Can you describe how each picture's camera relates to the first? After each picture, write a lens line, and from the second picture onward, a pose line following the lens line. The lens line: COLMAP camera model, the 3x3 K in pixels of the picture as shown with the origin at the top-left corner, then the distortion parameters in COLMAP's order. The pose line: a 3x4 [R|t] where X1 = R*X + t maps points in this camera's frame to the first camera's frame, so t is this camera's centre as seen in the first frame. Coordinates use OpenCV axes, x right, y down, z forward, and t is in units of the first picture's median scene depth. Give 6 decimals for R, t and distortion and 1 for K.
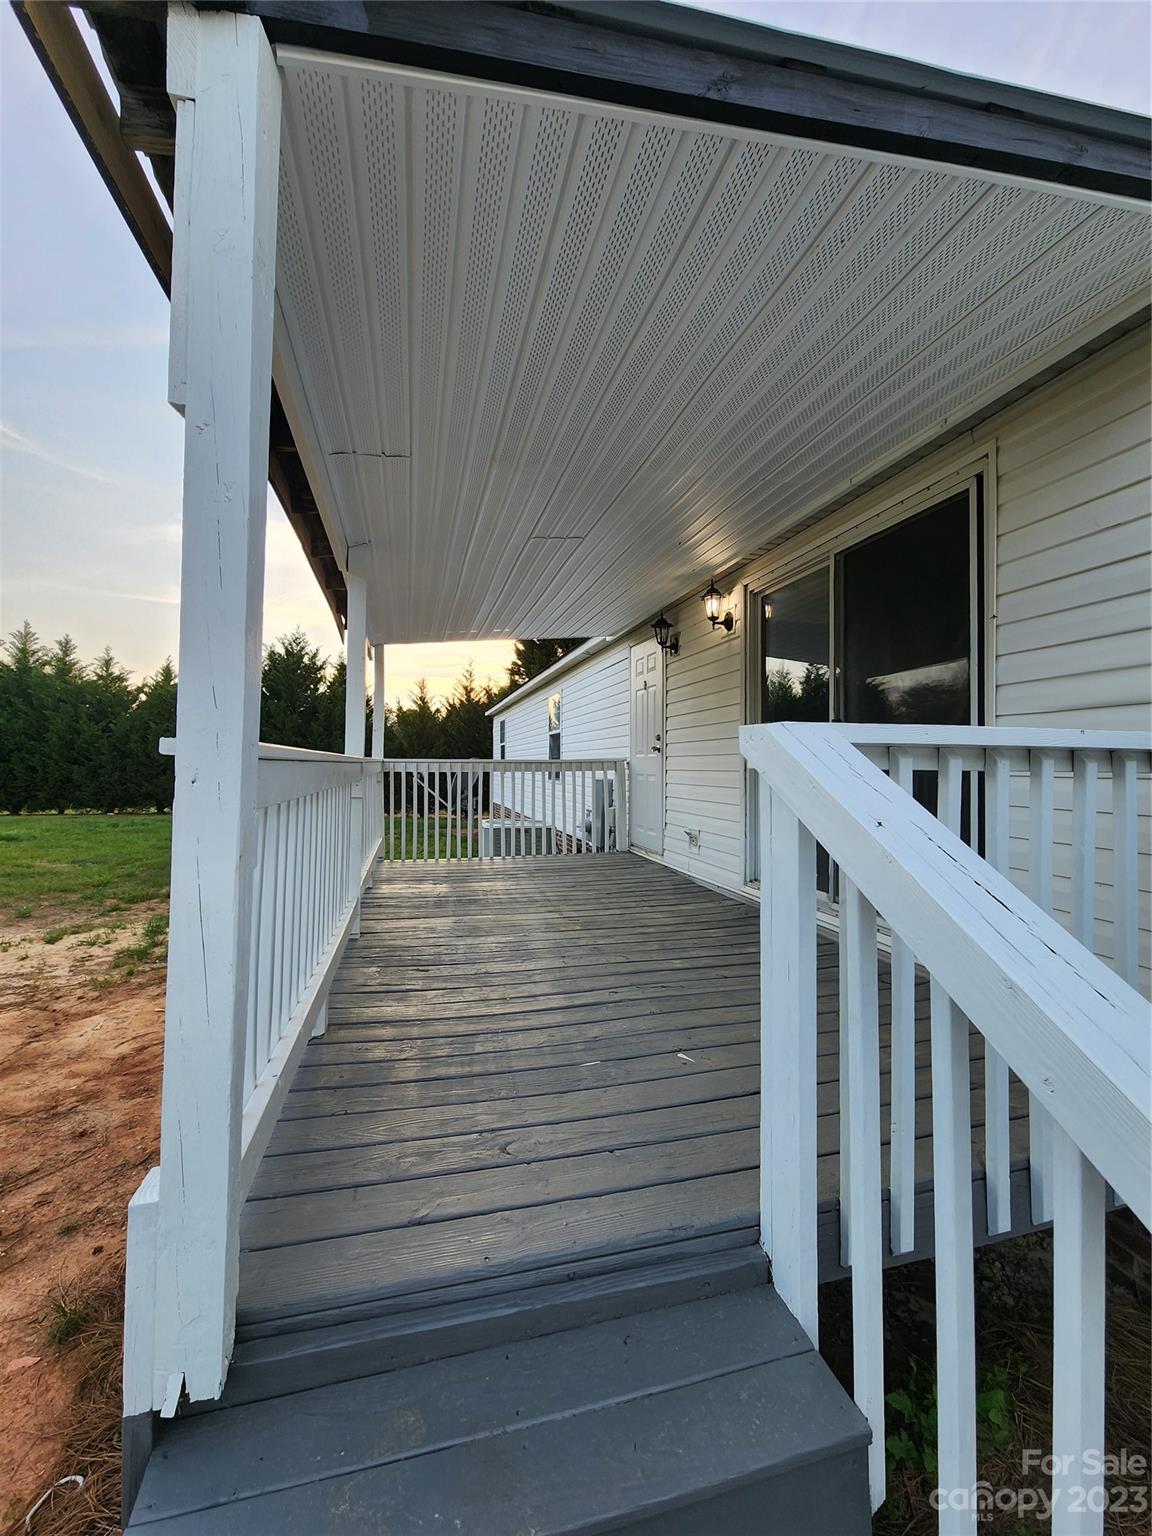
lens RADIAL K [[635.0, 0, 567.8], [0, 635.0, 767.3], [0, 0, 1]] dist [0.001104, -0.000810]
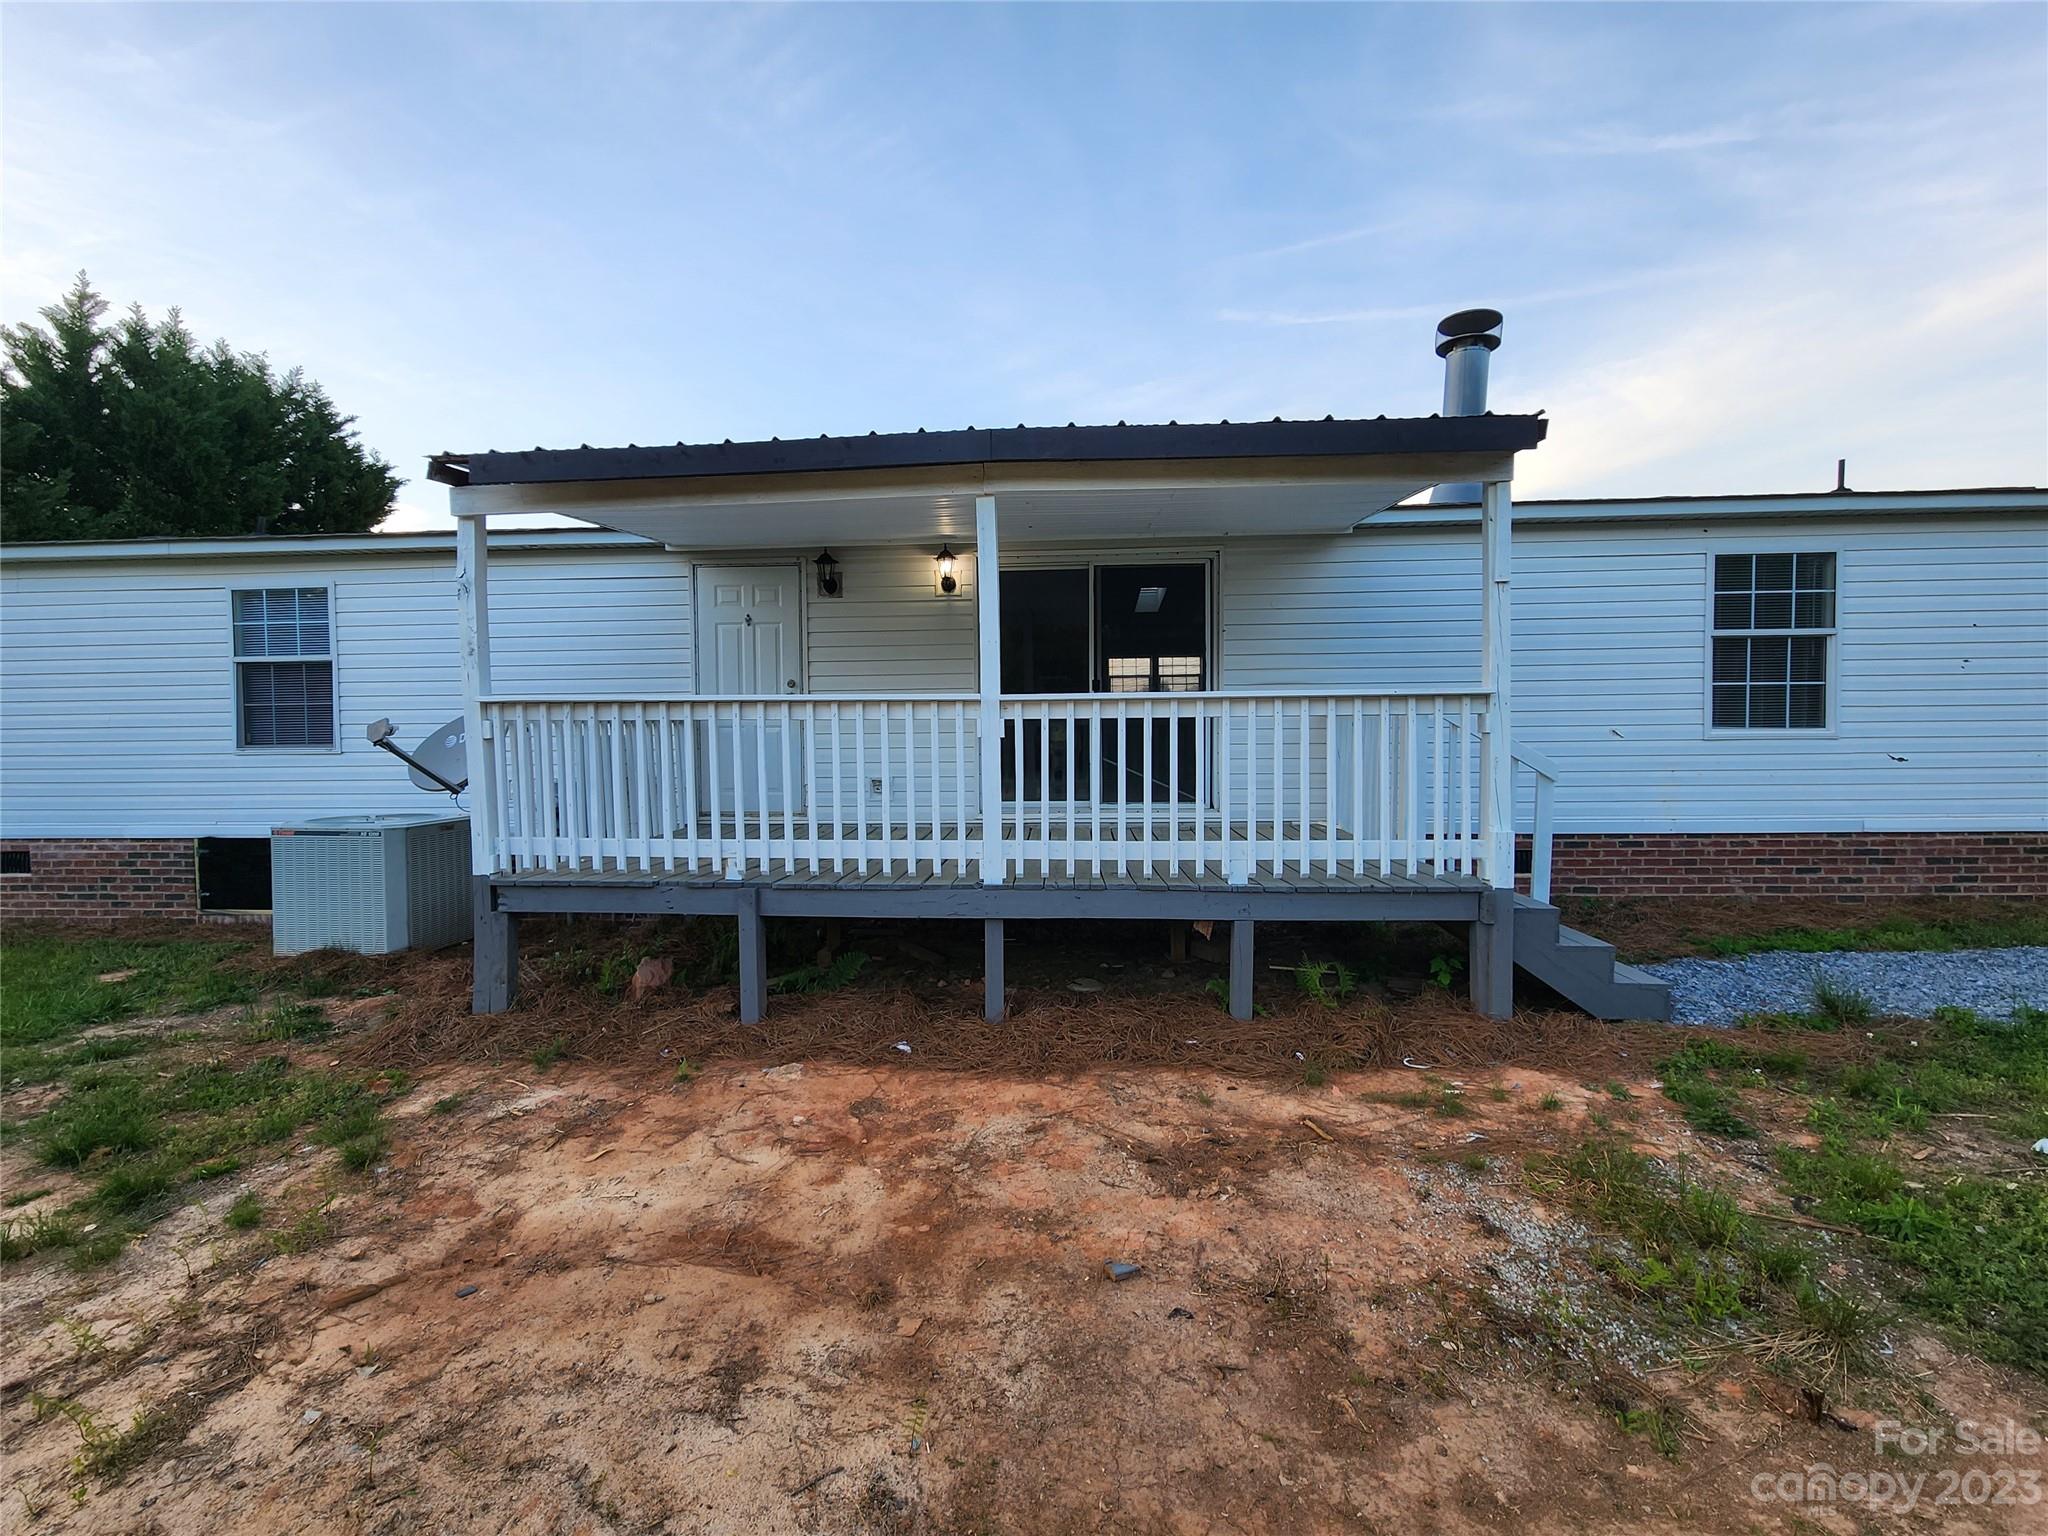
lens RADIAL K [[846.7, 0, 1003.9], [0, 846.7, 758.2], [0, 0, 1]] dist [0.001104, -0.000810]
pose [[0.333071, -0.051138, 0.941514, -1.383864], [0.009492, 0.998659, 0.050883, 0.005155], [-0.942854, -0.008011, 0.333110, 0.490871]]
